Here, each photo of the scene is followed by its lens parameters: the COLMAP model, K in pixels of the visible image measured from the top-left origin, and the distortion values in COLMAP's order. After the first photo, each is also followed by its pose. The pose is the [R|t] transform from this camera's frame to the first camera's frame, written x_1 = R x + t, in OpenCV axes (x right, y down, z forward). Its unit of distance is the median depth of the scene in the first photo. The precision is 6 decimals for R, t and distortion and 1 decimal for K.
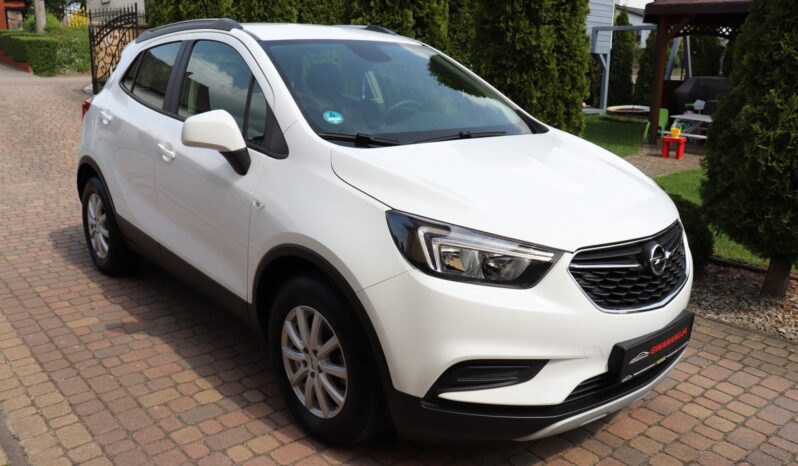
lens RADIAL K [[666.3, 0, 399.0], [0, 666.3, 233.0], [0, 0, 1]] dist [-0.175361, 0.168012]
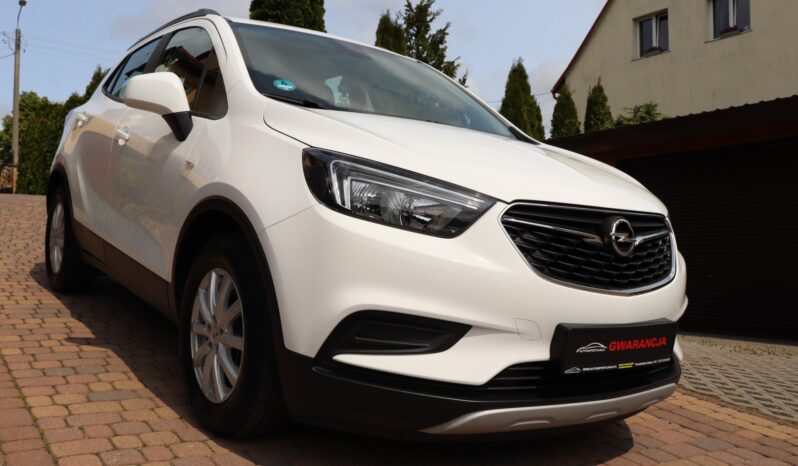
lens RADIAL K [[736.6, 0, 399.0], [0, 736.6, 233.0], [0, 0, 1]] dist [-0.144045, 0.156806]
pose [[0.992657, 0.081958, -0.088970, 0.190139], [-0.097863, 0.976421, -0.192420, 0.236008], [0.071102, 0.199714, 0.977271, 0.064386]]
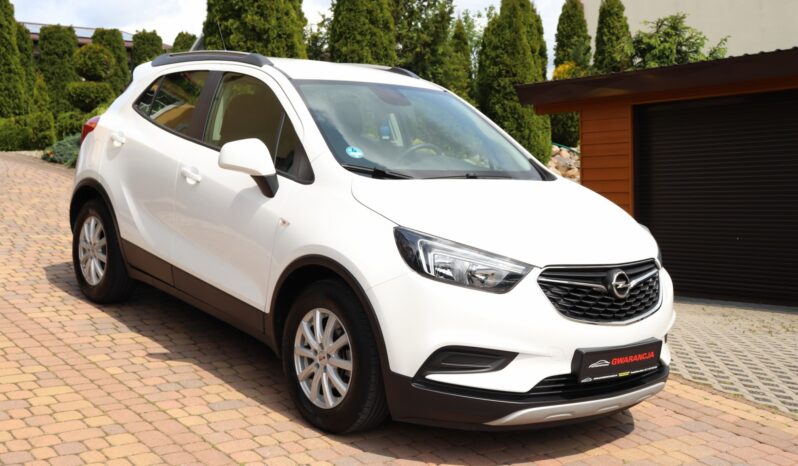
lens RADIAL K [[993.4, 0, 399.0], [0, 993.4, 233.0], [0, 0, 1]] dist [-0.019401, 0.022801]
pose [[0.997495, 0.063658, -0.030853, 0.044429], [-0.066744, 0.991434, -0.112265, 0.172218], [0.023442, 0.114043, 0.993199, -0.784960]]
